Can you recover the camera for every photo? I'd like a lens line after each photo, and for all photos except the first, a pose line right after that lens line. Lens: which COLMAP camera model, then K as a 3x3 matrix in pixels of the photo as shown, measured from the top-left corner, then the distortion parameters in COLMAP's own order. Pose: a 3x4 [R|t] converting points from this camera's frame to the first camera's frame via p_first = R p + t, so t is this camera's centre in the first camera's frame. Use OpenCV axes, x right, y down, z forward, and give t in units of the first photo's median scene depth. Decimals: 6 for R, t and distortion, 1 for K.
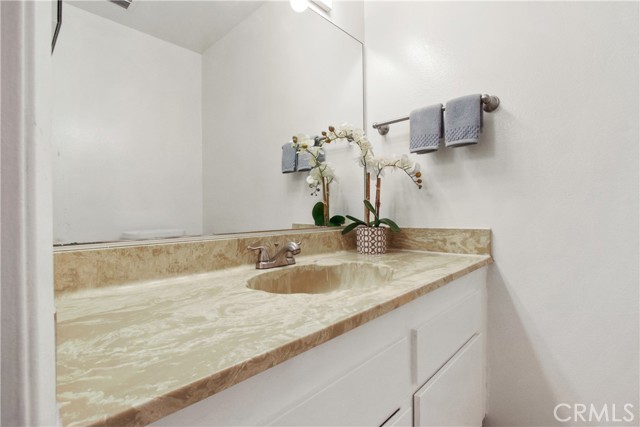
lens RADIAL K [[294.3, 0, 316.4], [0, 294.3, 212.4], [0, 0, 1]] dist [-0.013023, 0.000441]
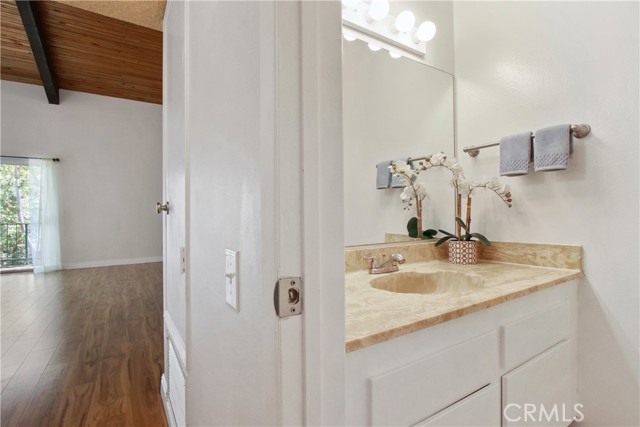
lens RADIAL K [[294.3, 0, 324.6], [0, 294.3, 215.9], [0, 0, 1]] dist [-0.013023, 0.000441]
pose [[0.972440, -0.001373, -0.233151, -0.081803], [0.002234, 0.999992, 0.003430, -0.060889], [0.233144, -0.003857, 0.972435, -0.277293]]
